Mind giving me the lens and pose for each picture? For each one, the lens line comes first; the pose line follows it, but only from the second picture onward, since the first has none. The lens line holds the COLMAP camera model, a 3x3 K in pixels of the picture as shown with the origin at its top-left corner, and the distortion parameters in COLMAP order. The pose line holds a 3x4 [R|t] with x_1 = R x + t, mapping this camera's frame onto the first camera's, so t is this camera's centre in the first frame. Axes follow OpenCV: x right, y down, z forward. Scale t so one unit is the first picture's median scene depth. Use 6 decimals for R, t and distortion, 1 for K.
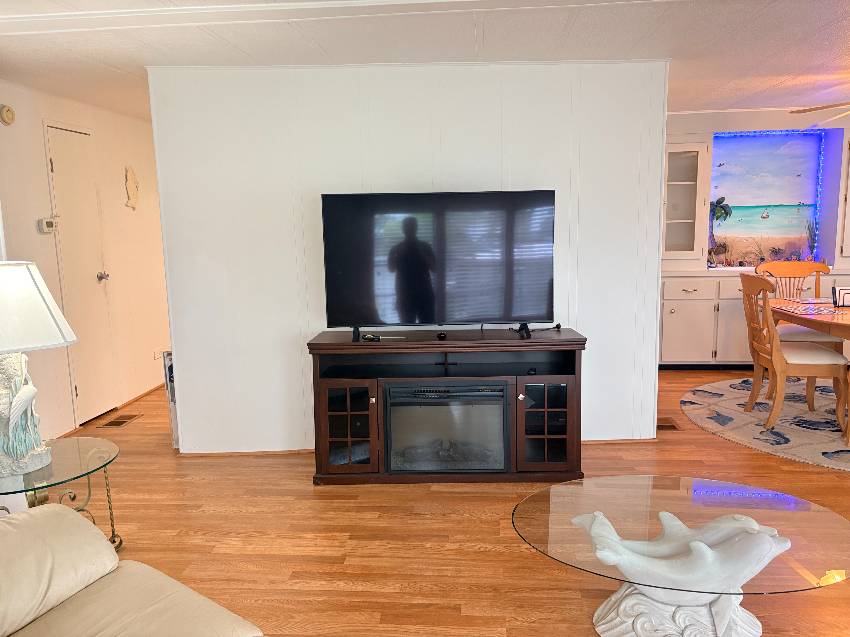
lens RADIAL K [[646.6, 0, 426.2], [0, 646.6, 316.0], [0, 0, 1]] dist [0.032837, -0.024755]
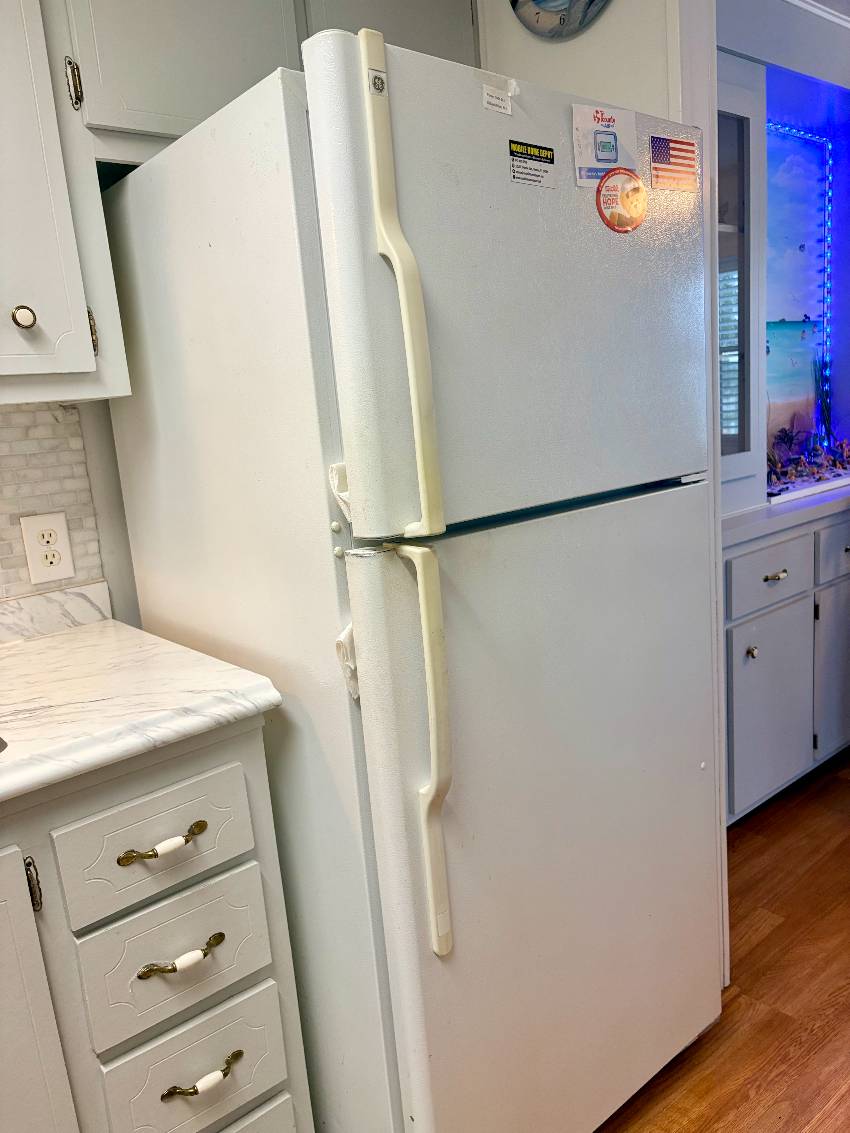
lens RADIAL K [[861.9, 0, 423.3], [0, 861.9, 572.0], [0, 0, 1]] dist [0.032837, -0.024755]
pose [[0.703678, -0.175954, 0.688387, -0.003977], [0.165265, 0.982811, 0.082274, -0.099539], [-0.691031, 0.055872, 0.720662, 0.779501]]
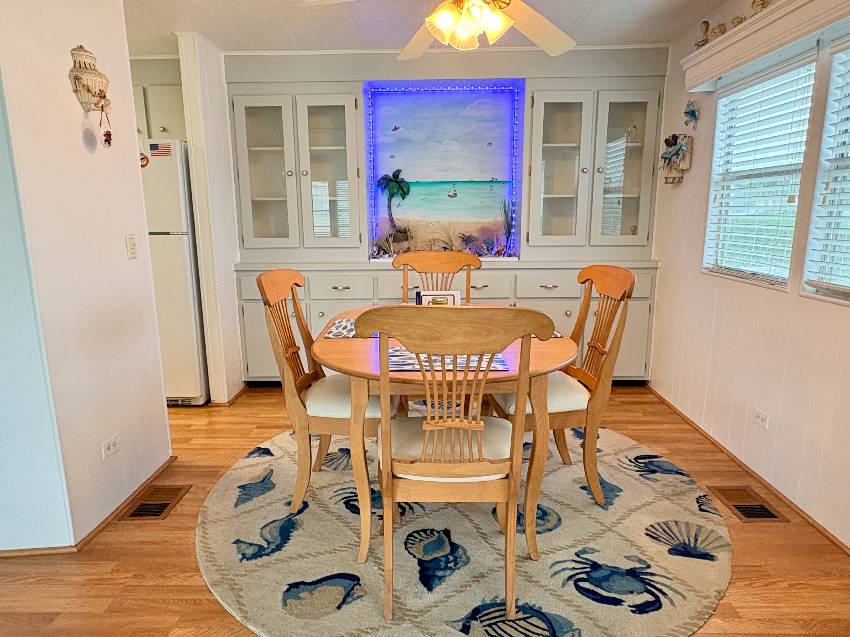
lens RADIAL K [[538.3, 0, 423.5], [0, 538.3, 318.3], [0, 0, 1]] dist [0.002122, 0.000400]
pose [[0.997394, -0.004058, 0.072032, 0.438290], [0.000970, 0.999081, 0.042850, -0.029332], [-0.072140, -0.042668, 0.996481, 0.333970]]
